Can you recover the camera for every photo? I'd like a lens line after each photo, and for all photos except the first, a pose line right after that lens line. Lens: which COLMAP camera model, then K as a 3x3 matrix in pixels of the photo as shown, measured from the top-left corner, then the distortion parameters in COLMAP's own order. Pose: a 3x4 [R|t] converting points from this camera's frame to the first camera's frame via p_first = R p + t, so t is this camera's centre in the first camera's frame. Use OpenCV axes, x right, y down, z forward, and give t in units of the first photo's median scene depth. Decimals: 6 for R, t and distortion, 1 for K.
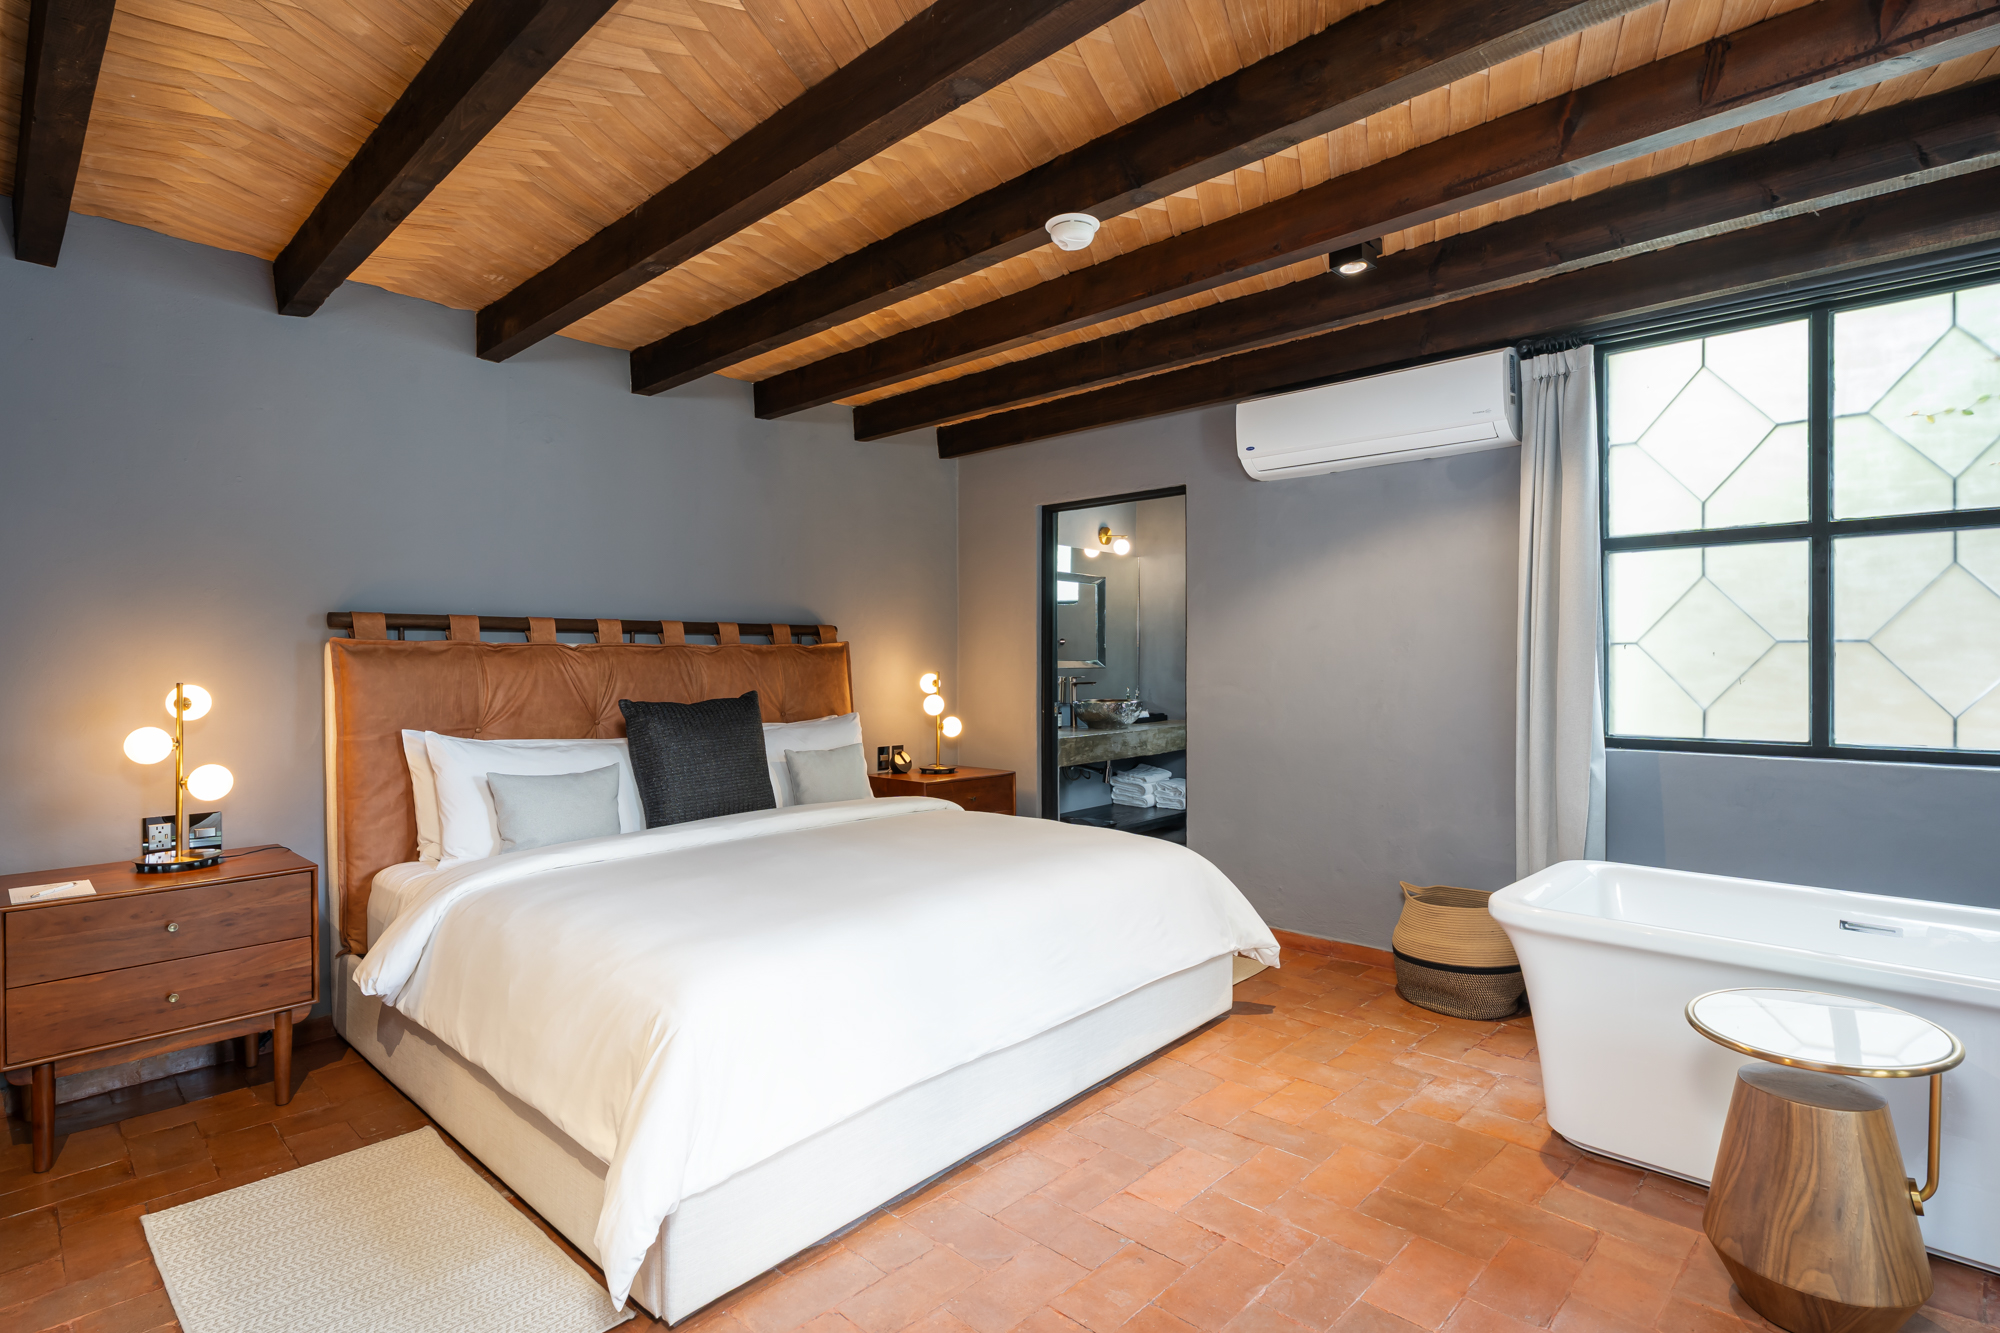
lens RADIAL K [[956.0, 0, 980.9], [0, 956.0, 669.2], [0, 0, 1]] dist [0.001380, -0.000760]
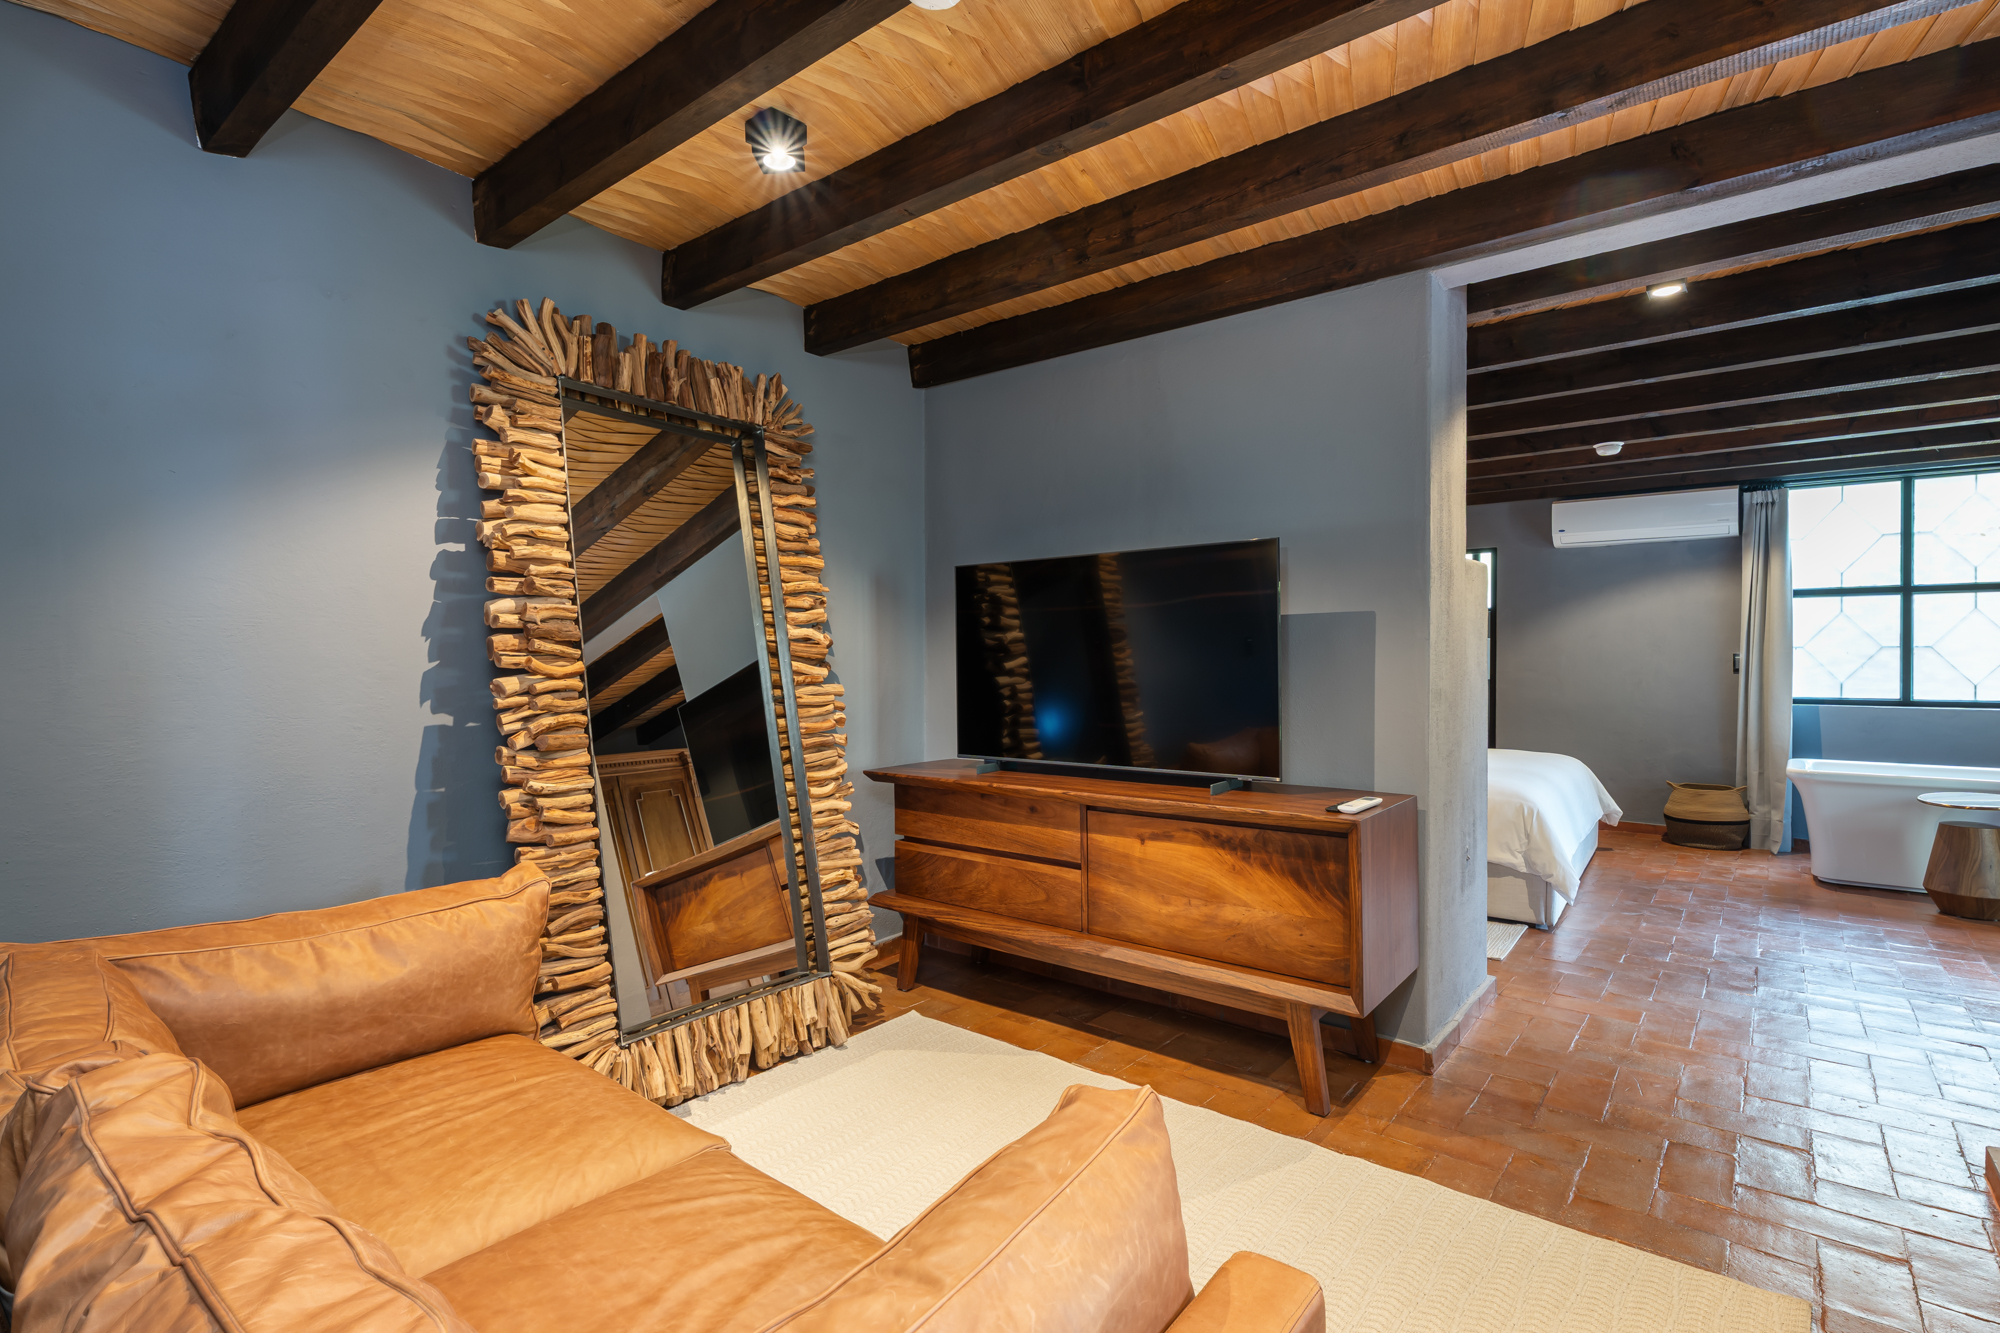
lens RADIAL K [[956.0, 0, 997.9], [0, 956.0, 665.6], [0, 0, 1]] dist [0.001380, -0.000760]
pose [[0.994663, -0.005577, 0.103022, -1.119922], [0.005349, 0.999983, 0.002486, -0.005582], [-0.103034, -0.001921, 0.994676, -0.719127]]
